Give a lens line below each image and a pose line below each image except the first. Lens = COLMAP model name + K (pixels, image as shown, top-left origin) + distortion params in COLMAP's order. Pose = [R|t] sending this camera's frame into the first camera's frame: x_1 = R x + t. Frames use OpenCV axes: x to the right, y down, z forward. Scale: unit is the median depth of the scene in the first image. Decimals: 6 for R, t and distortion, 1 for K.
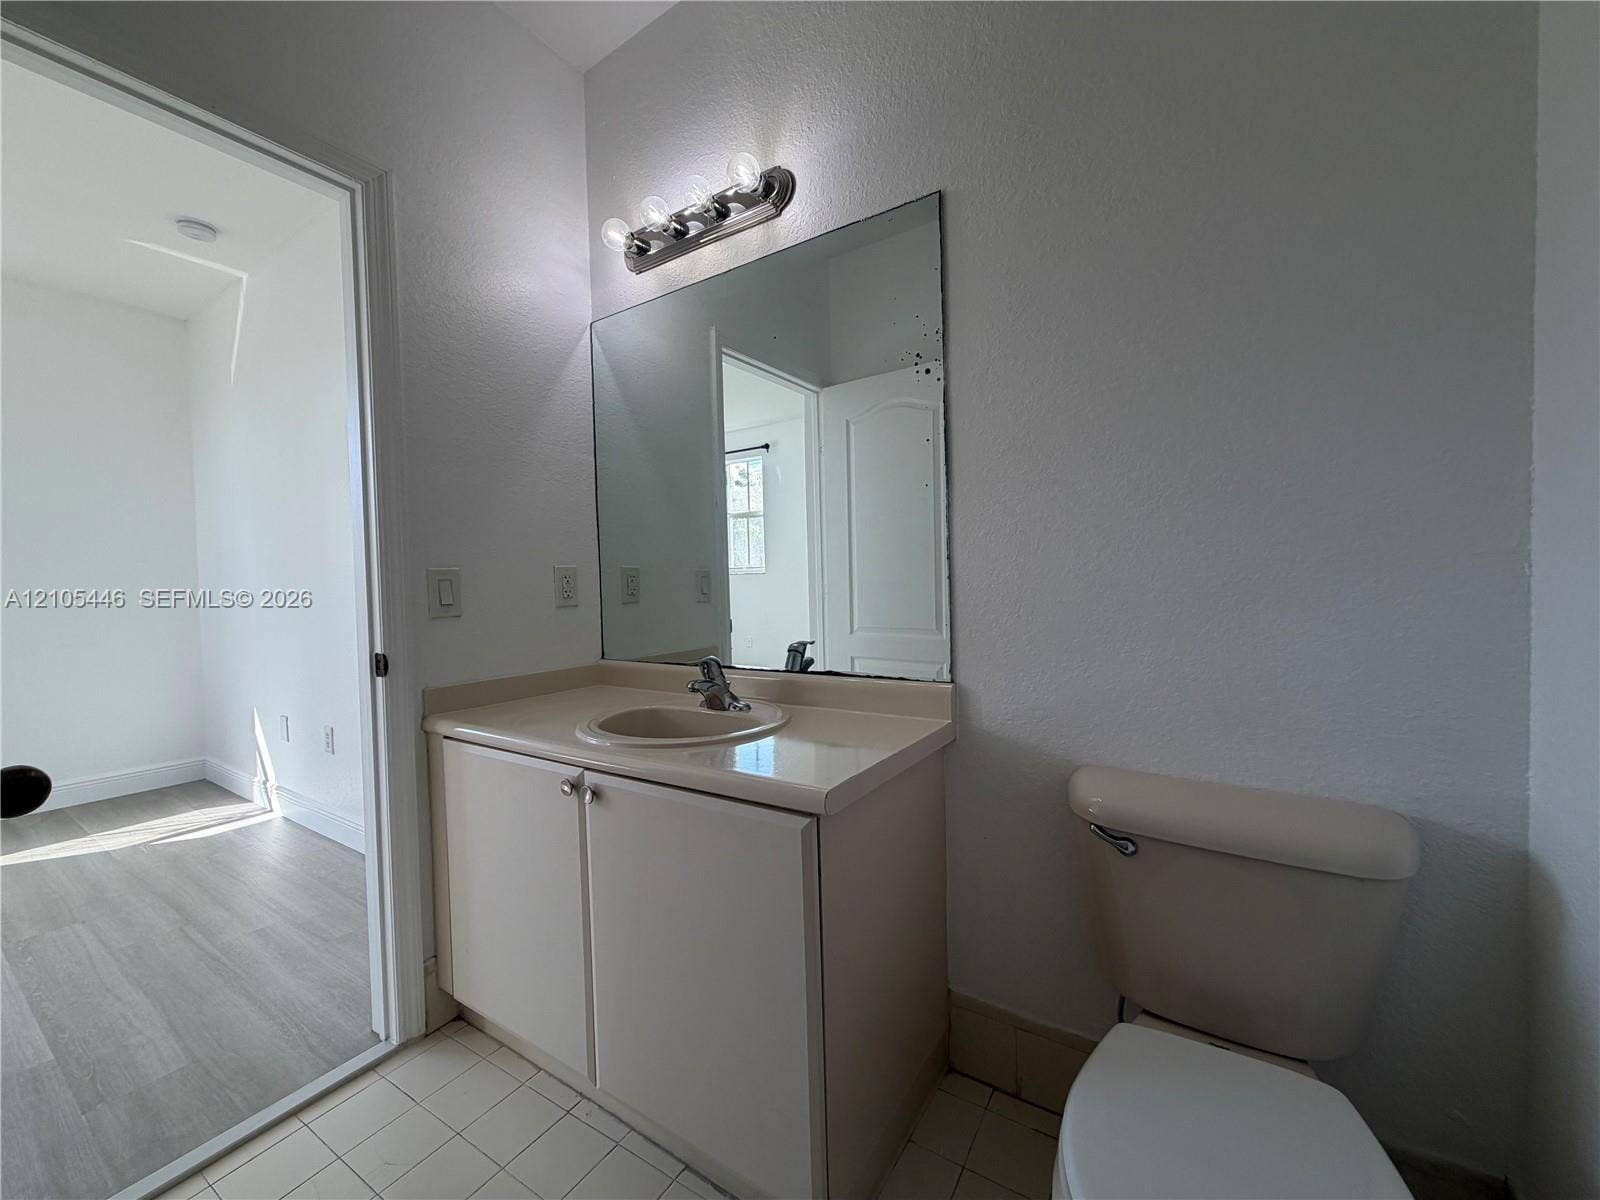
lens RADIAL K [[636.3, 0, 800.0], [0, 636.3, 600.0], [0, 0, 1]] dist [0.000851, 0.000392]
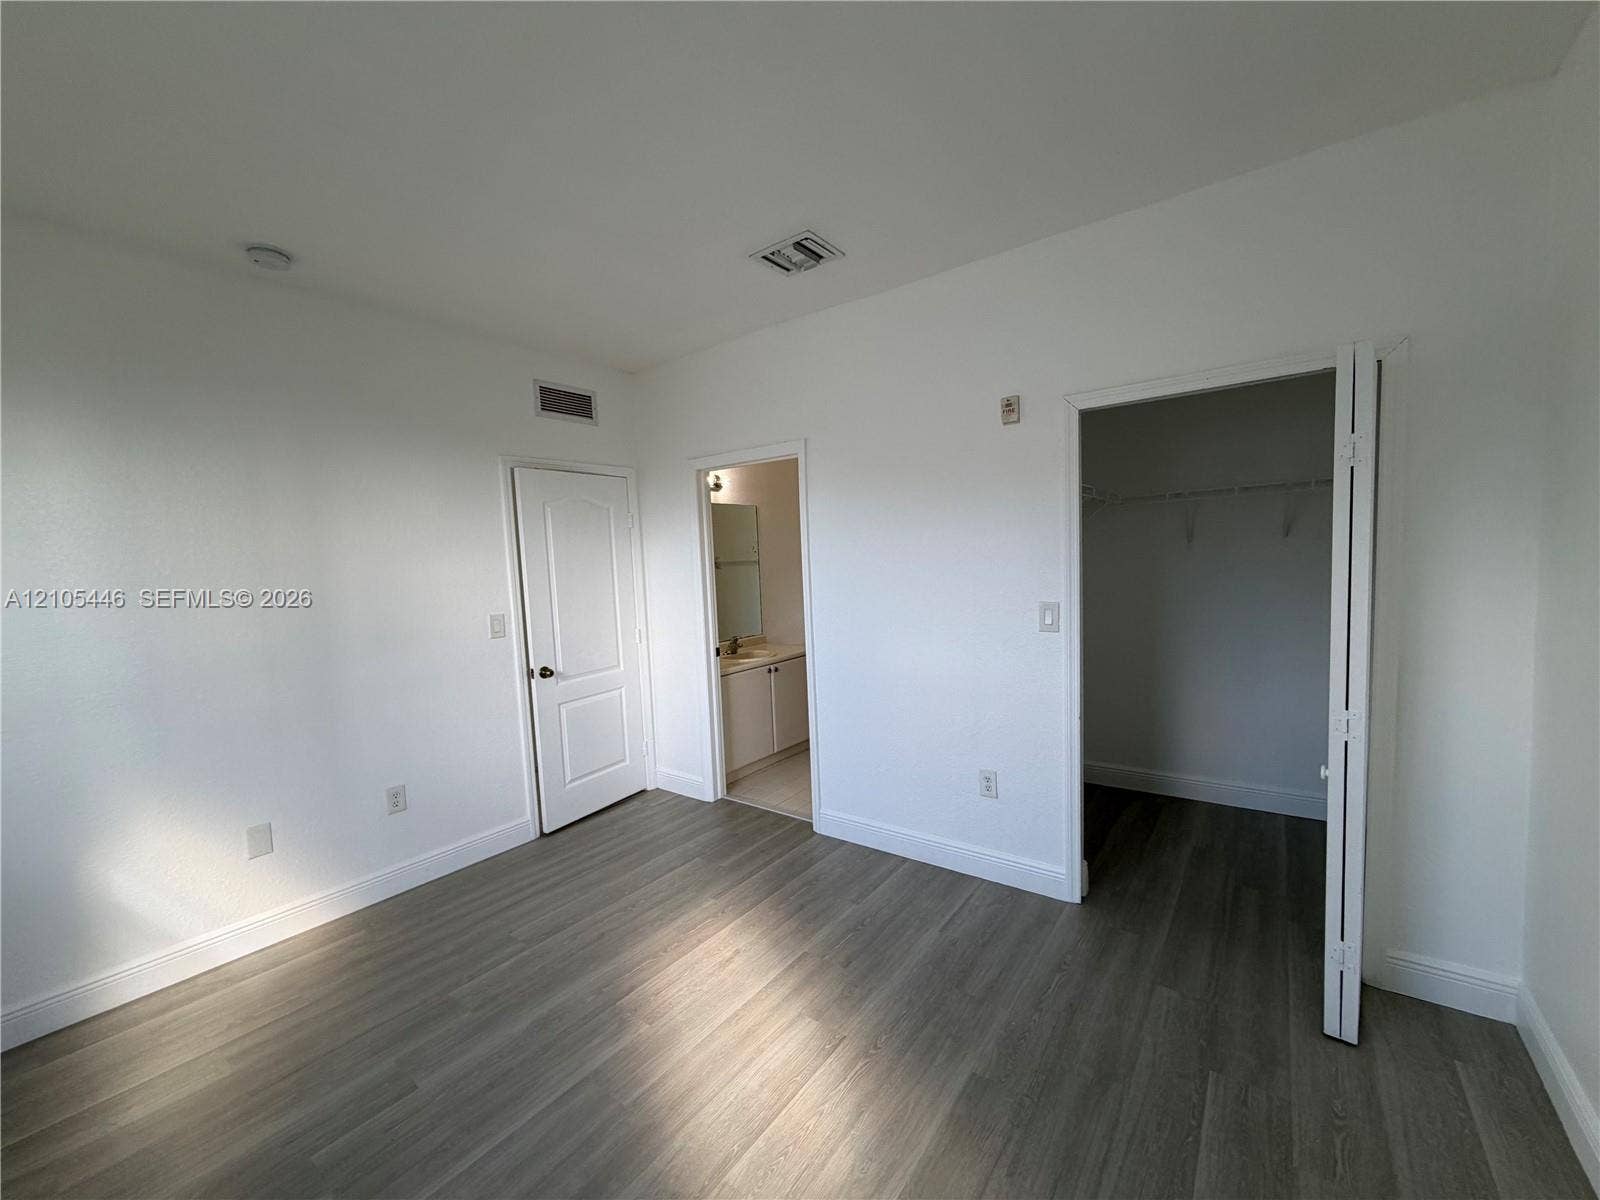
lens RADIAL K [[636.3, 0, 800.0], [0, 636.3, 600.0], [0, 0, 1]] dist [0.000851, 0.000392]
pose [[0.065774, -0.044907, 0.996823, -3.313248], [0.065764, 0.997010, 0.040576, -0.201022], [-0.995665, 0.062887, 0.068531, 0.478578]]
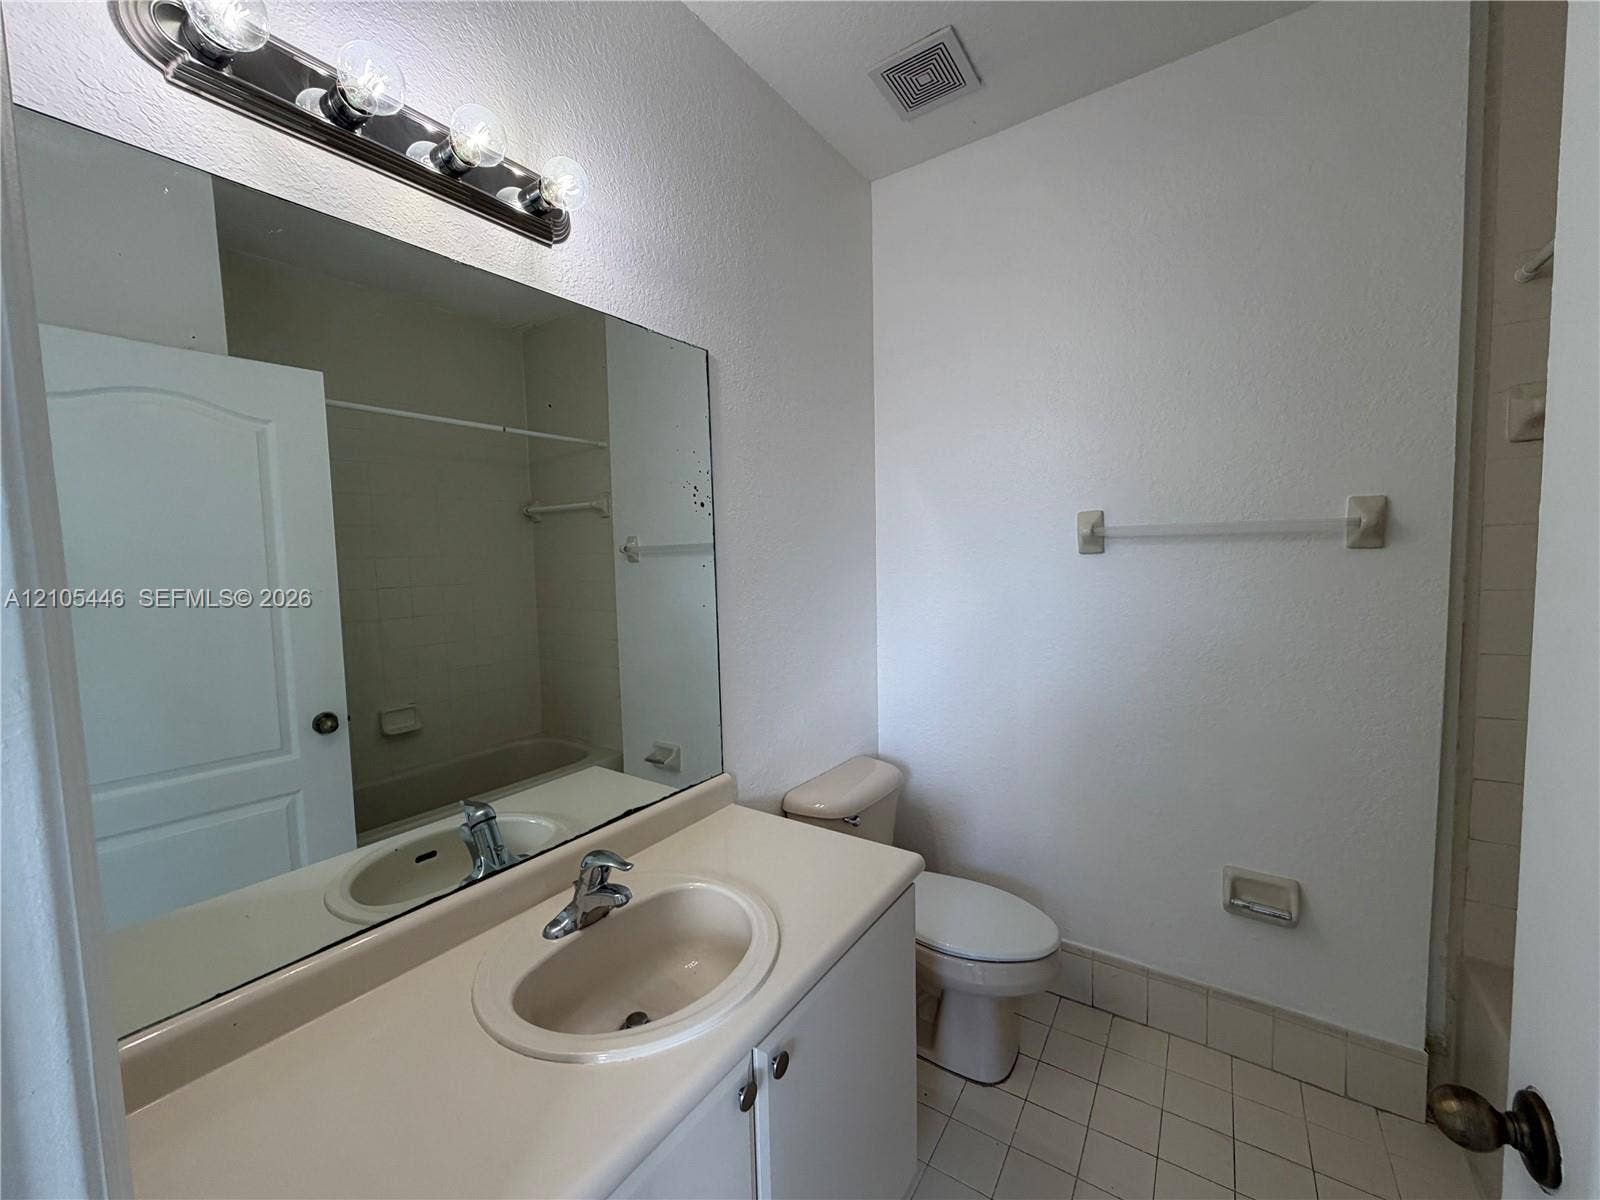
lens RADIAL K [[636.3, 0, 800.0], [0, 636.3, 600.0], [0, 0, 1]] dist [0.000851, 0.000392]
pose [[0.031640, -0.046876, 0.998399, -0.861753], [0.055874, 0.997421, 0.045059, -0.222761], [-0.997936, 0.054359, 0.034178, 0.761677]]
